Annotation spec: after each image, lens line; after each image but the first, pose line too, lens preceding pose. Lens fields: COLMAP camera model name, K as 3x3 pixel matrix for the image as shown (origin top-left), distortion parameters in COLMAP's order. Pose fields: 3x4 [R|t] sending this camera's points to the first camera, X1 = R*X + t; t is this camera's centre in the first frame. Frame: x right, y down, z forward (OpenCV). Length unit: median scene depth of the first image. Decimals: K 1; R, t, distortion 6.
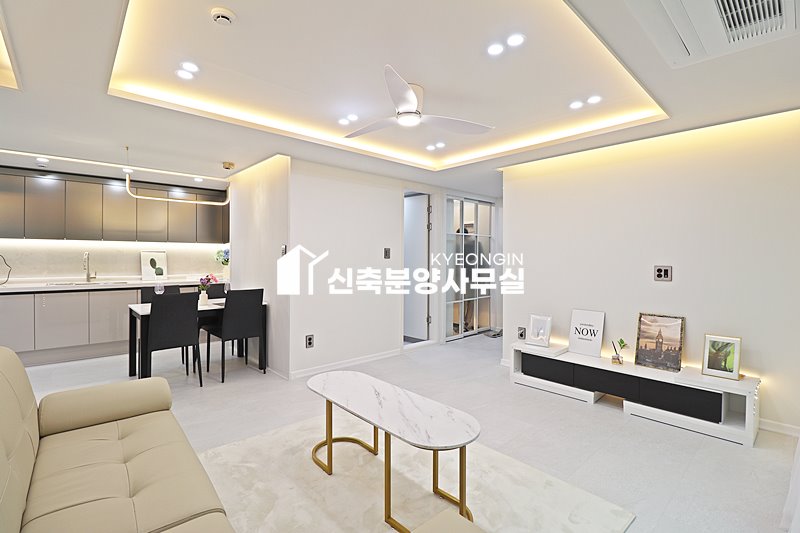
lens RADIAL K [[369.5, 0, 405.0], [0, 369.5, 261.2], [0, 0, 1]] dist [-0.004011, -0.008833]
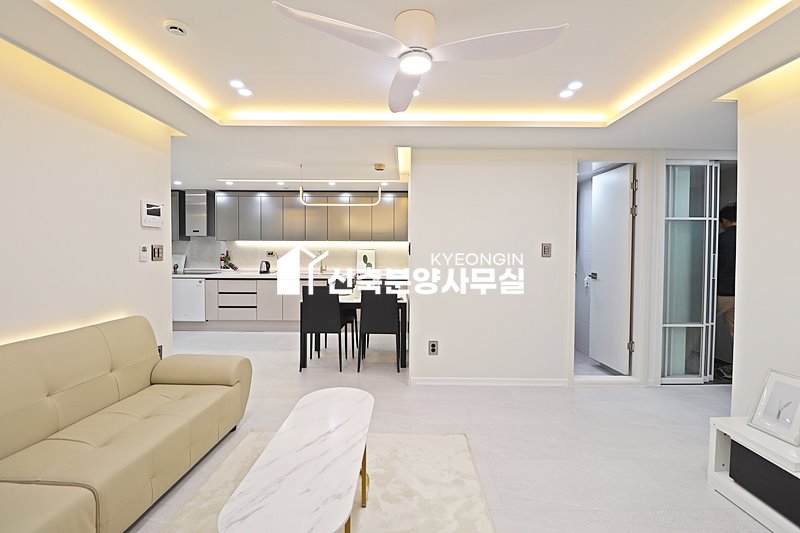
lens RADIAL K [[369.5, 0, 412.4], [0, 369.5, 259.6], [0, 0, 1]] dist [-0.004011, -0.008833]
pose [[0.732125, 0.013358, -0.681039, 0.337116], [-0.011859, 0.999906, 0.006864, -0.004219], [0.681067, 0.003051, 0.732215, 0.322922]]
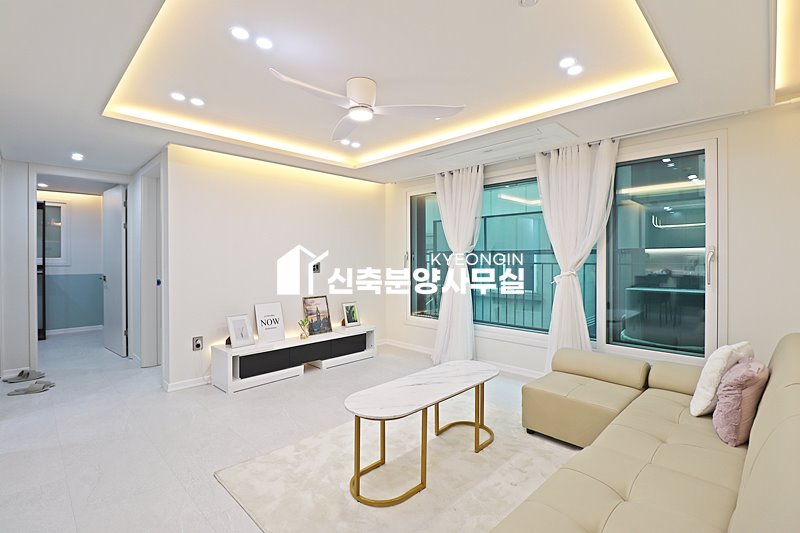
lens RADIAL K [[369.5, 0, 398.8], [0, 369.5, 258.2], [0, 0, 1]] dist [-0.004011, -0.008833]
pose [[-0.021755, -0.000479, 0.999763, -0.658530], [0.022058, 0.999756, 0.000959, 0.002108], [-0.999520, 0.022074, -0.021739, 0.622262]]
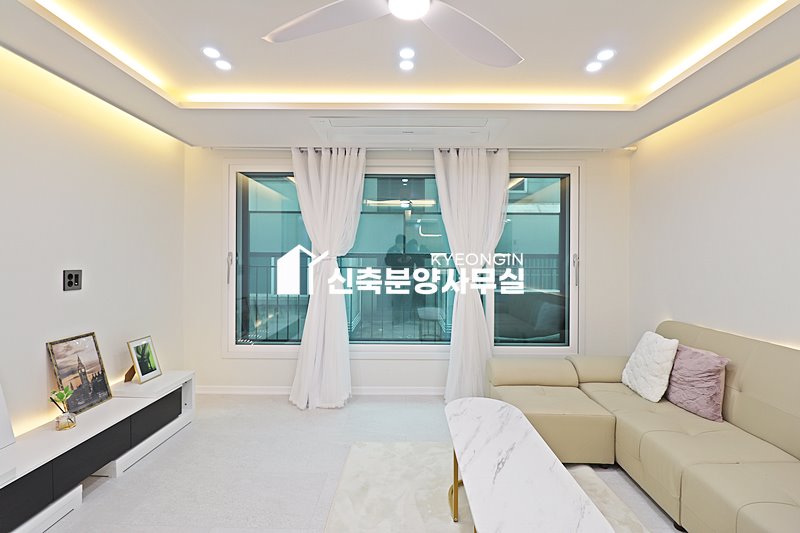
lens RADIAL K [[369.5, 0, 400.1], [0, 369.5, 261.8], [0, 0, 1]] dist [-0.004011, -0.008833]
pose [[-0.717787, -0.008838, 0.696207, -0.237997], [0.006963, 0.999778, 0.019870, -0.011500], [-0.696228, 0.019110, -0.717566, 0.941612]]
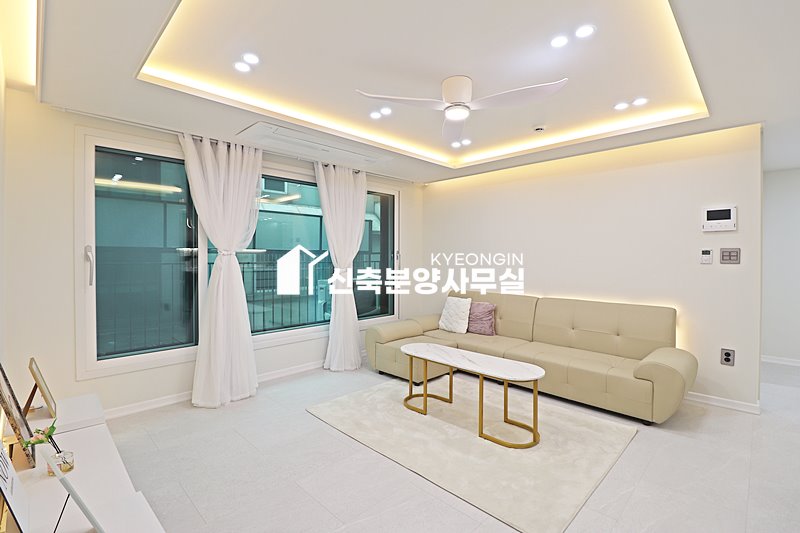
lens RADIAL K [[369.5, 0, 402.2], [0, 369.5, 264.5], [0, 0, 1]] dist [-0.004011, -0.008833]
pose [[-0.999661, -0.004771, -0.025605, 0.122008], [-0.005826, 0.999130, 0.041297, -0.016219], [0.025386, 0.041432, -0.998819, 1.337077]]
